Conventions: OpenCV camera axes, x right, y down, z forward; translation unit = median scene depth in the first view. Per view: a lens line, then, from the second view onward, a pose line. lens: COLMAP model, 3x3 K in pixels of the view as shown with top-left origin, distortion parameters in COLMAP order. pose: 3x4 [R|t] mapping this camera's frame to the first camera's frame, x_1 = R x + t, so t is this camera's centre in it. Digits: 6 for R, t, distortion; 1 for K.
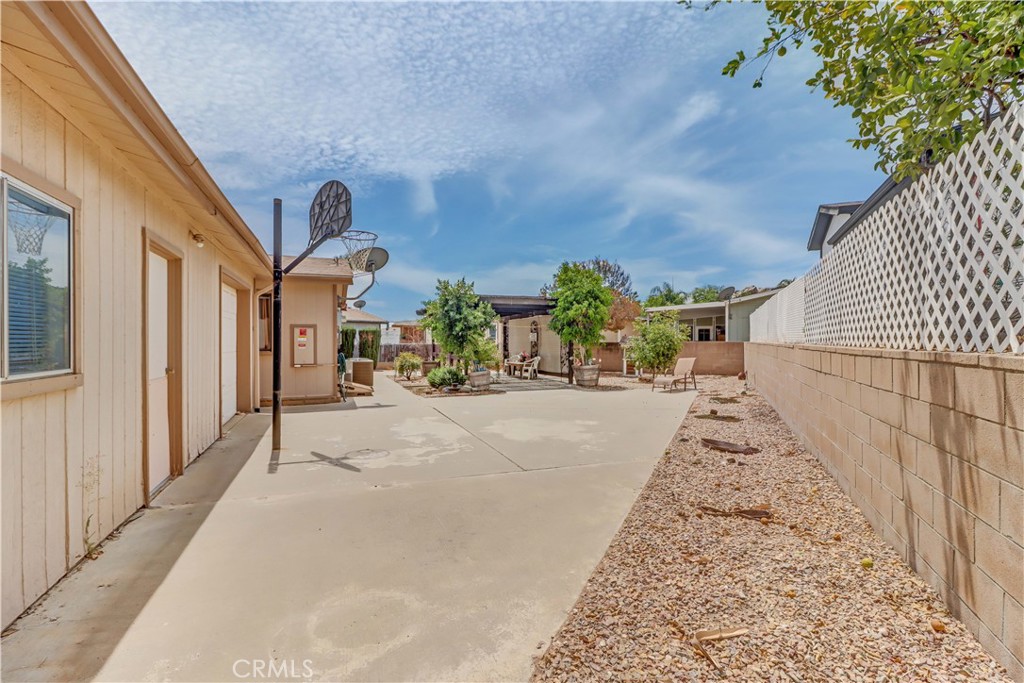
lens RADIAL K [[473.1, 0, 514.2], [0, 473.1, 341.5], [0, 0, 1]] dist [0.004408, -0.004980]
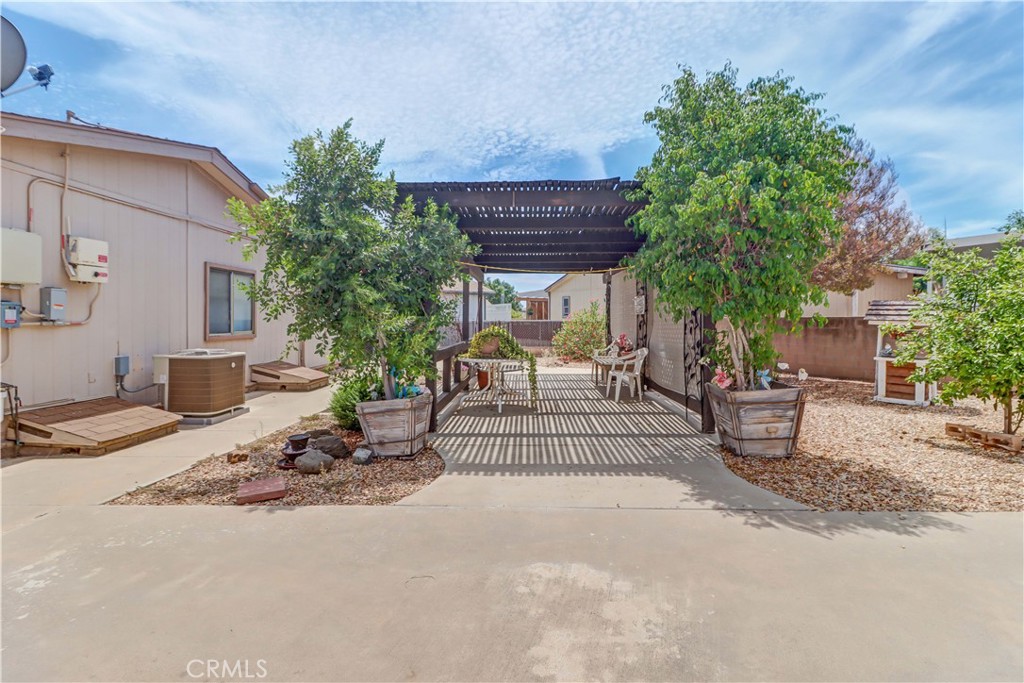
lens RADIAL K [[466.3, 0, 514.4], [0, 466.3, 309.7], [0, 0, 1]] dist [-0.032401, -0.004015]
pose [[0.924373, -0.006663, -0.381431, 0.018922], [-0.002740, 0.999706, -0.024103, 0.001141], [0.381480, 0.023325, 0.924083, 0.101407]]
